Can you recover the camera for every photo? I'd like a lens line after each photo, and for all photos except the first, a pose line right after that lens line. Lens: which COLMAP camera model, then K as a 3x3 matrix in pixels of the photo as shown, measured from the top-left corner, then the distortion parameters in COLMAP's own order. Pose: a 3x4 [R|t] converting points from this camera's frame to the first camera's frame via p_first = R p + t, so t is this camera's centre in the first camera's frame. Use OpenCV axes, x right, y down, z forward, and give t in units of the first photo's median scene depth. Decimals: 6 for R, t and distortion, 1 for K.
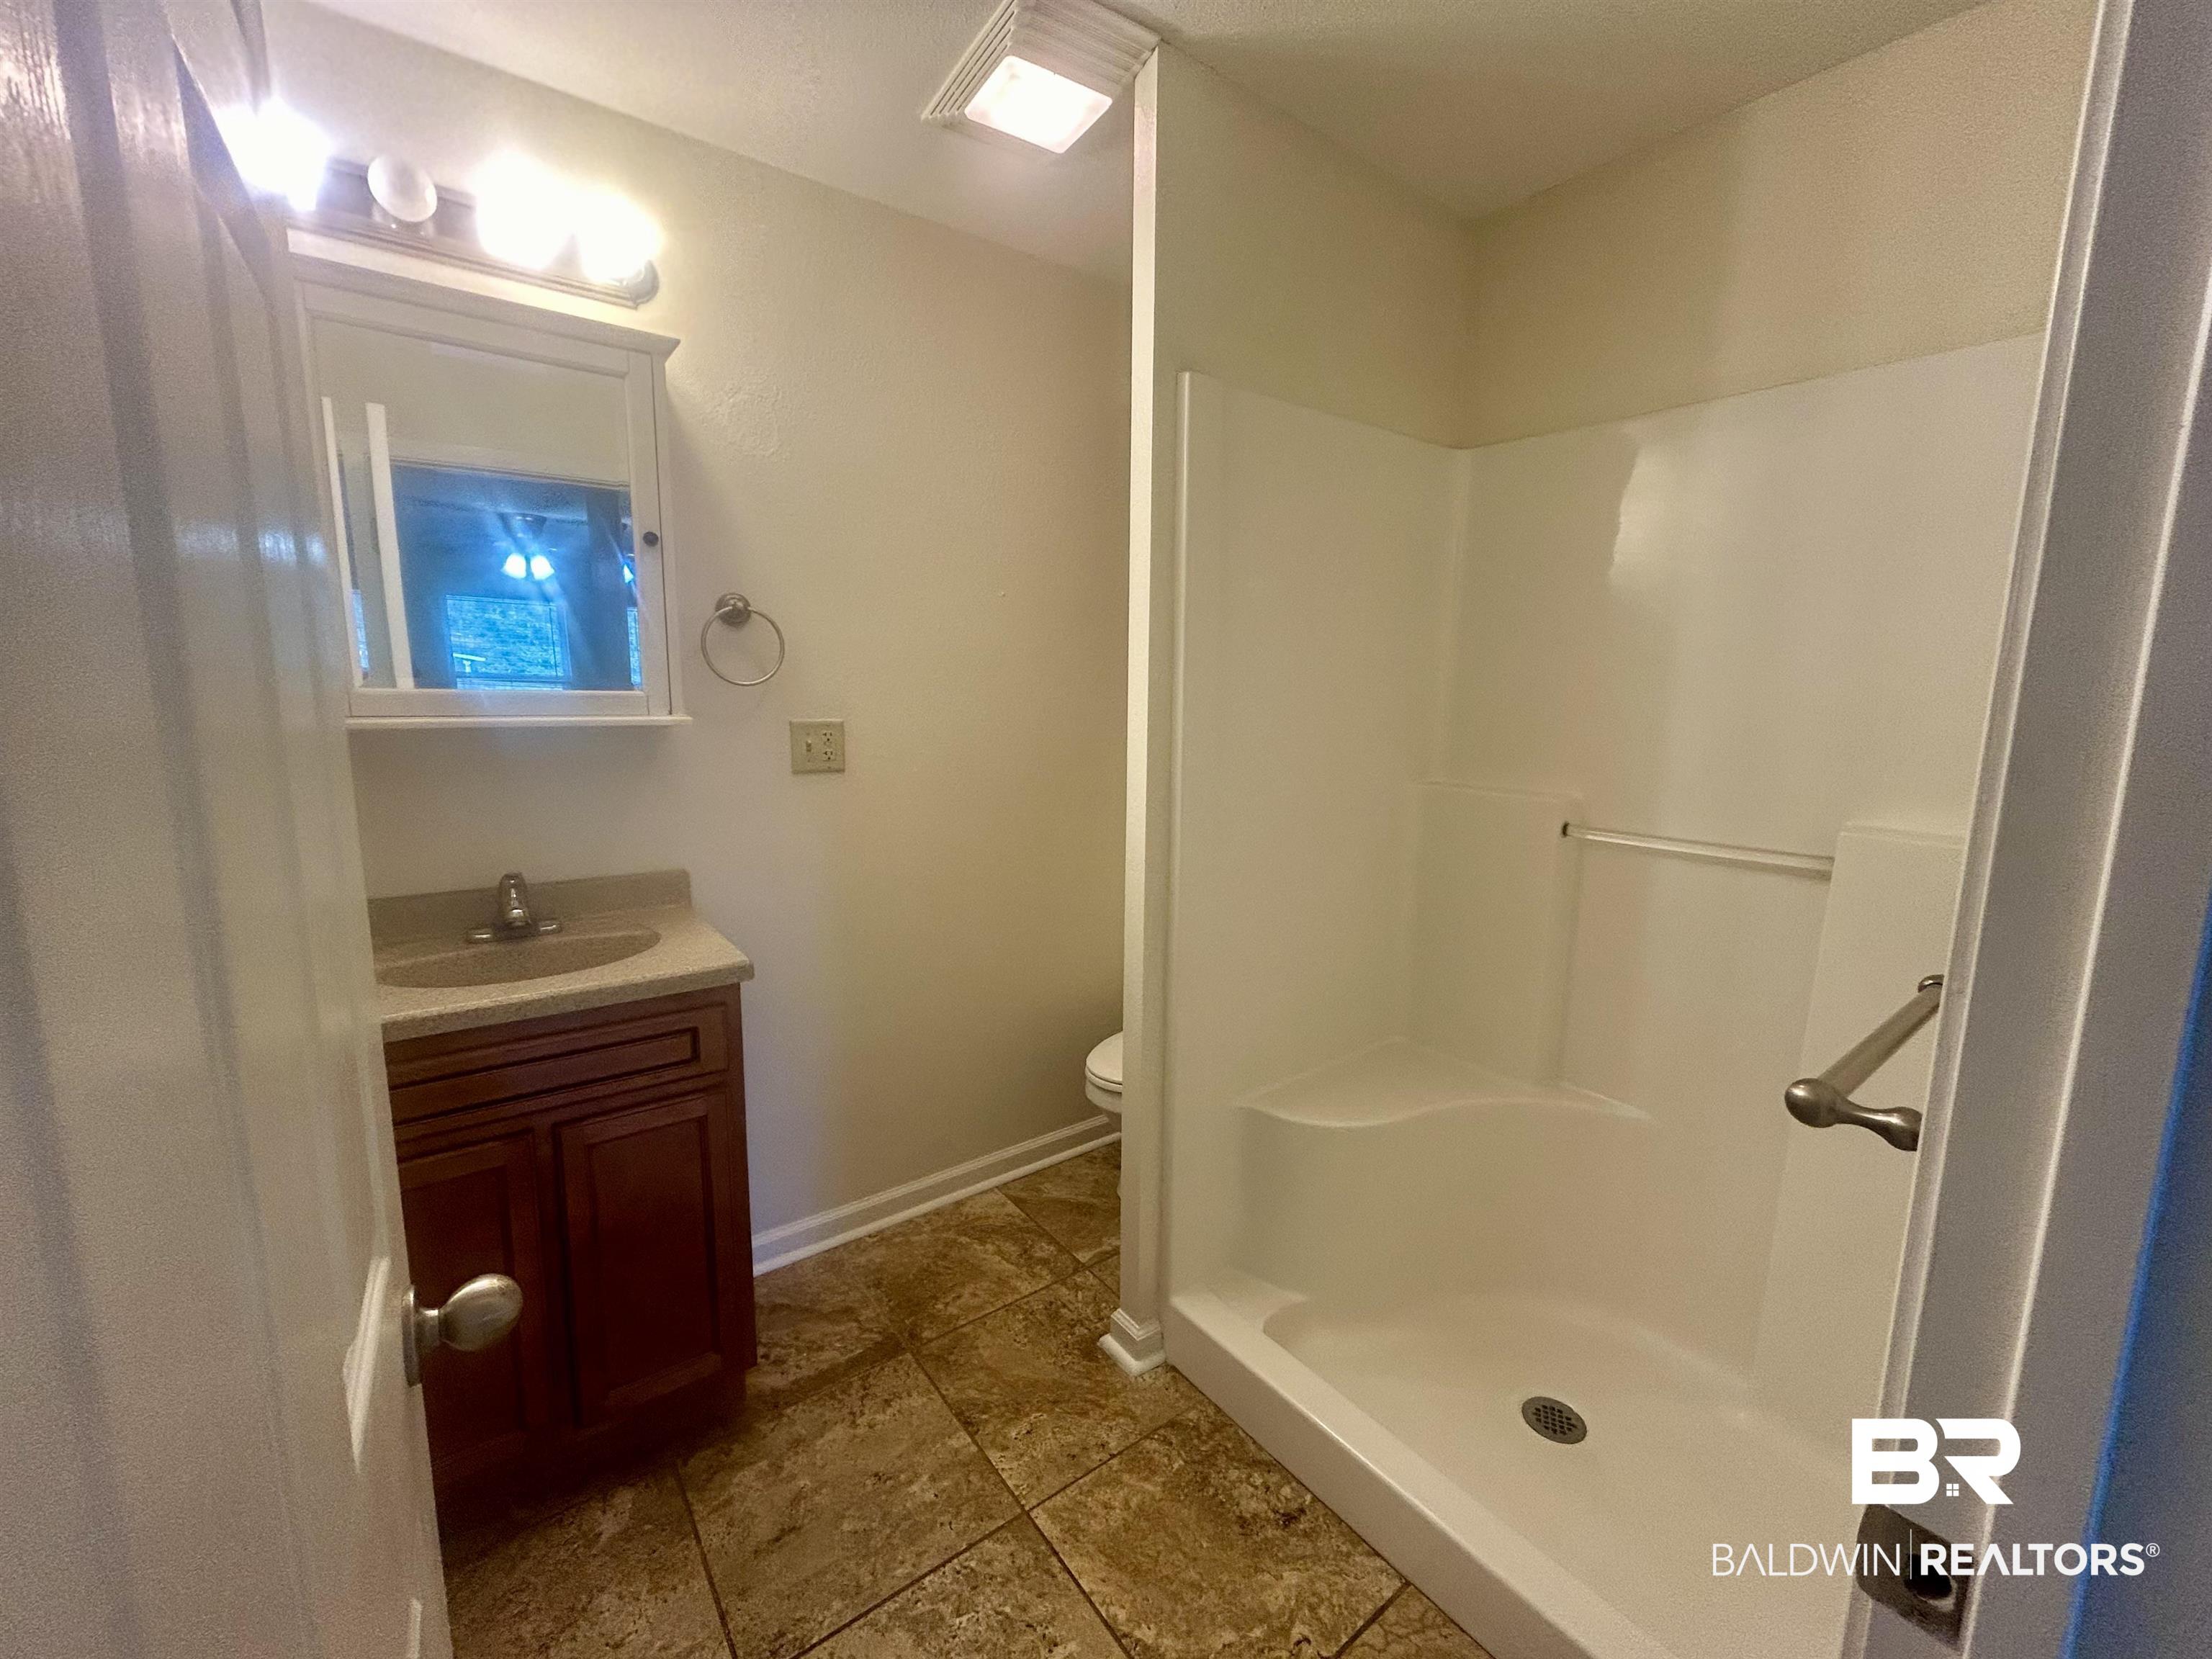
lens RADIAL K [[893.4, 0, 1099.9], [0, 893.4, 828.9], [0, 0, 1]] dist [-0.002236, -0.000093]
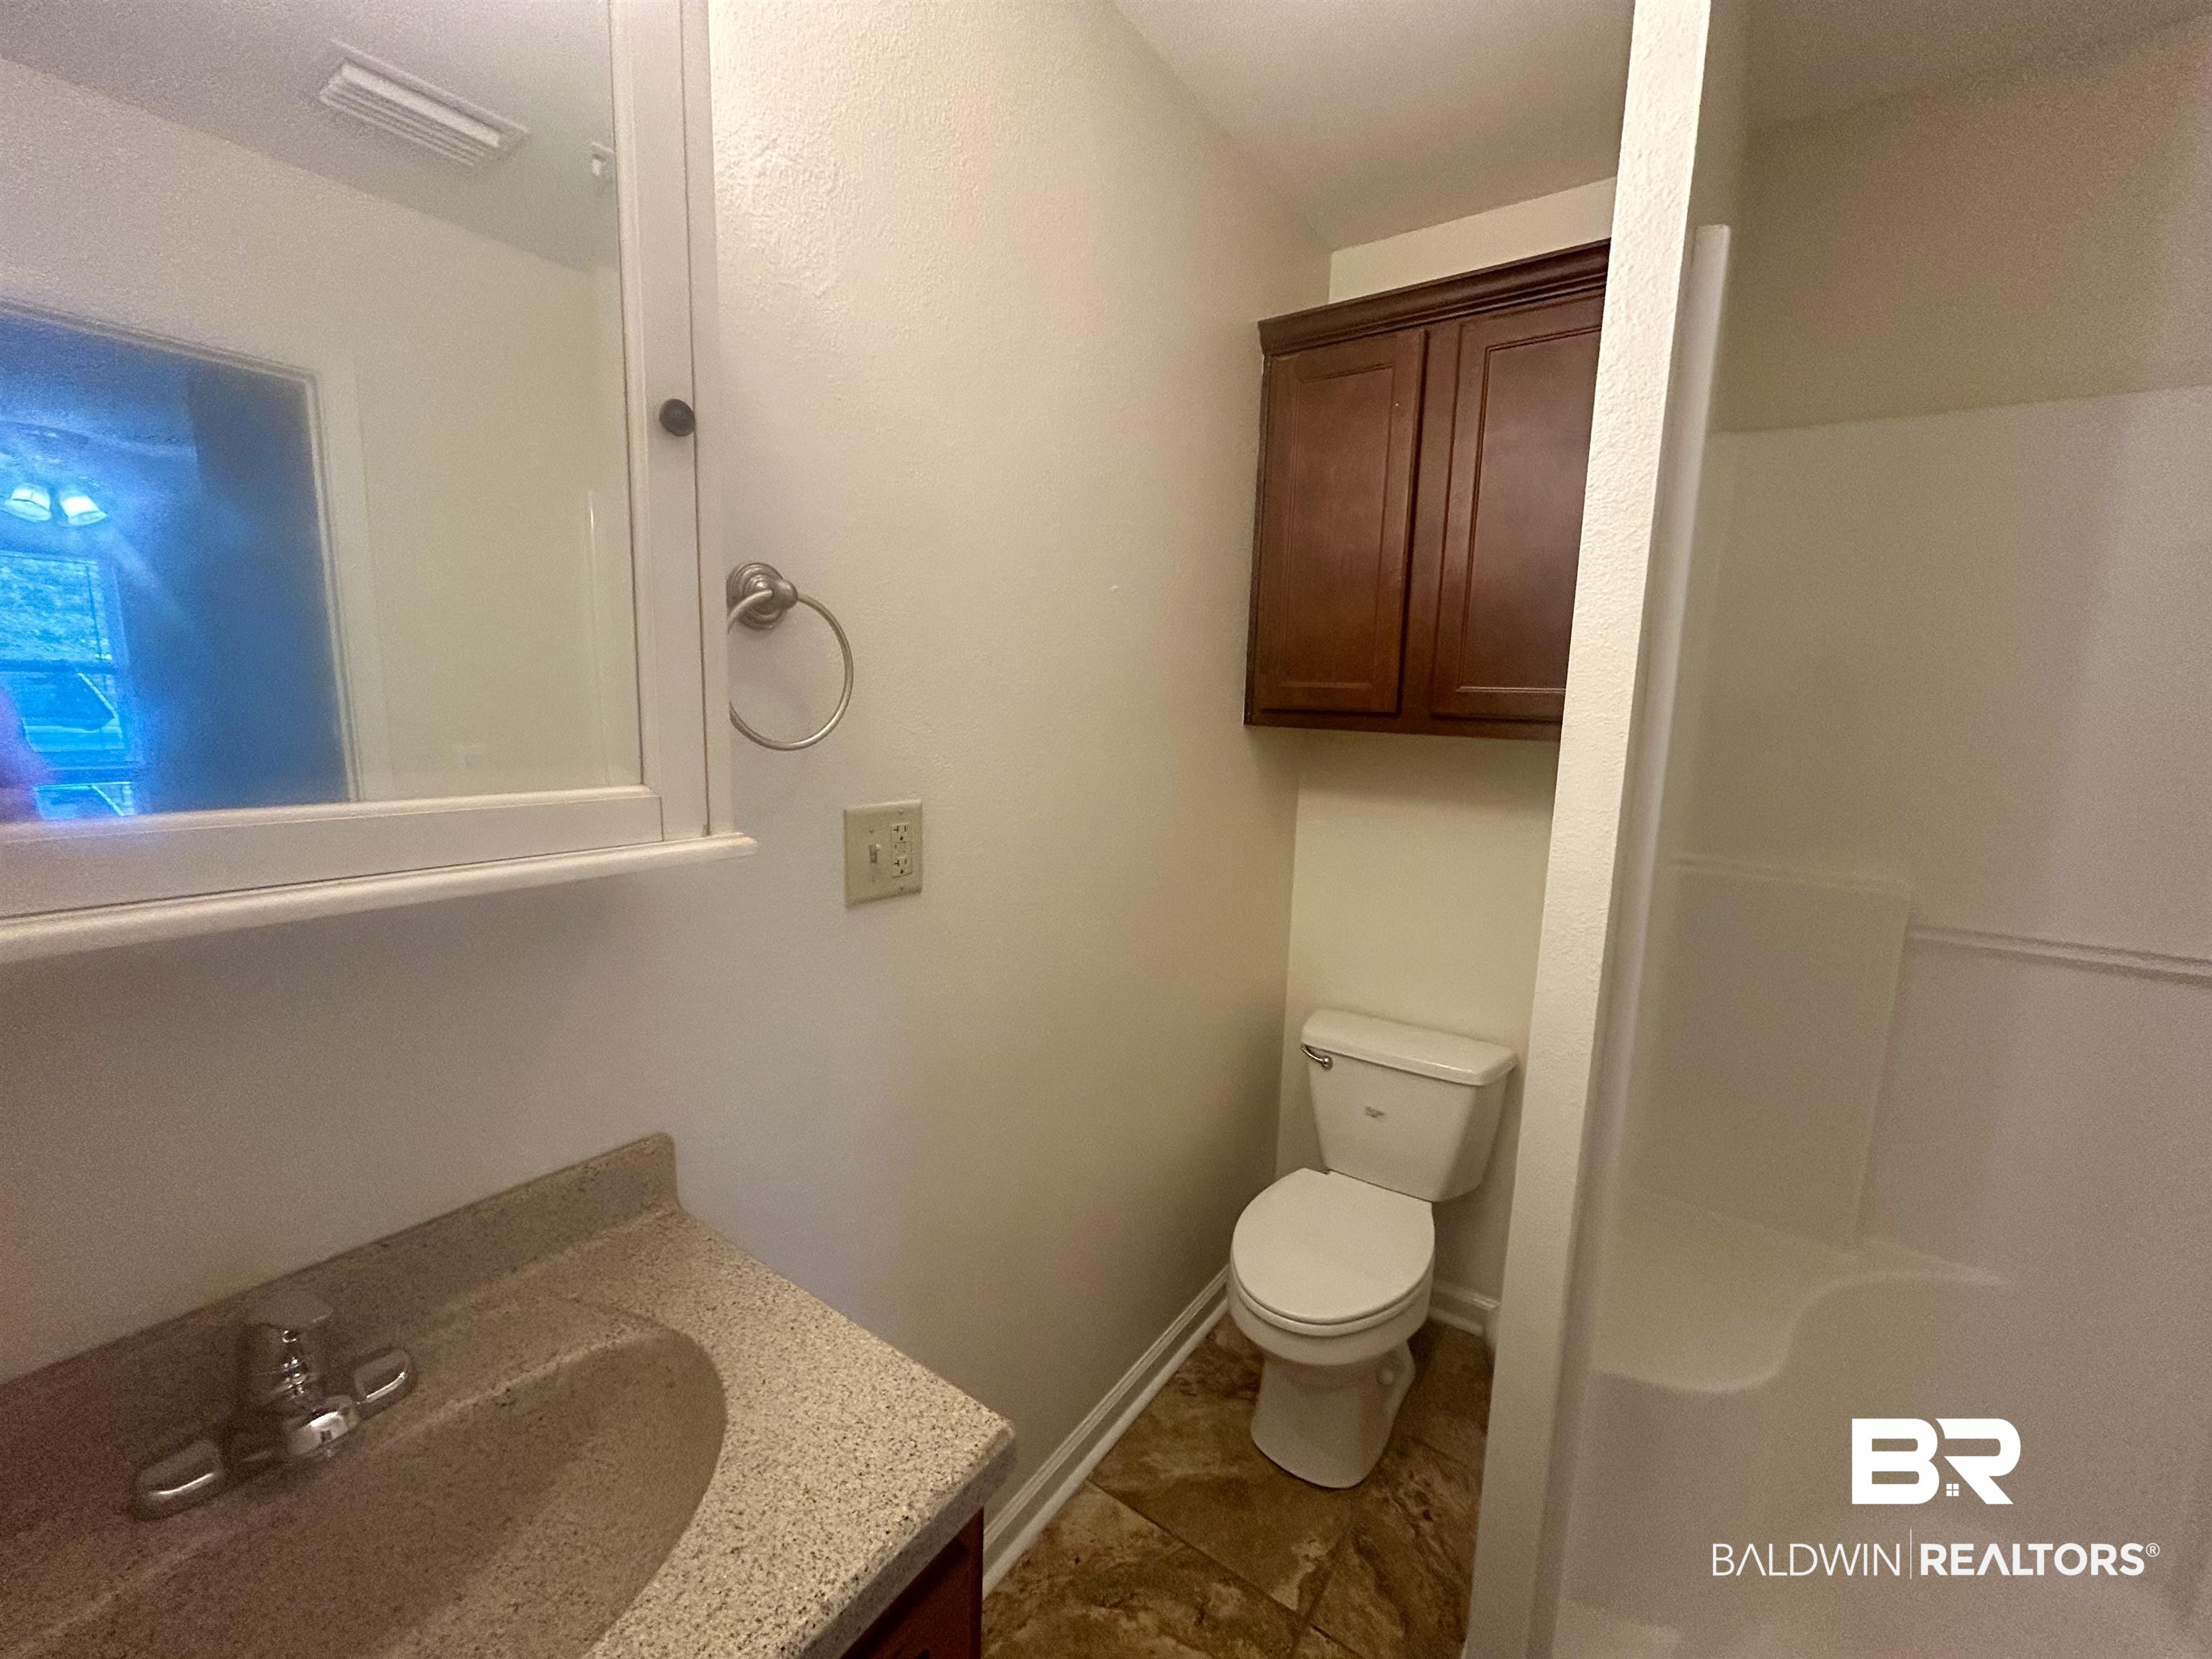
lens RADIAL K [[893.4, 0, 1112.0], [0, 893.4, 830.2], [0, 0, 1]] dist [-0.002236, -0.000093]
pose [[0.950550, -0.030919, 0.309030, -0.343091], [0.030850, 0.999511, 0.005111, -0.101477], [-0.309037, 0.004675, 0.951039, 0.425298]]
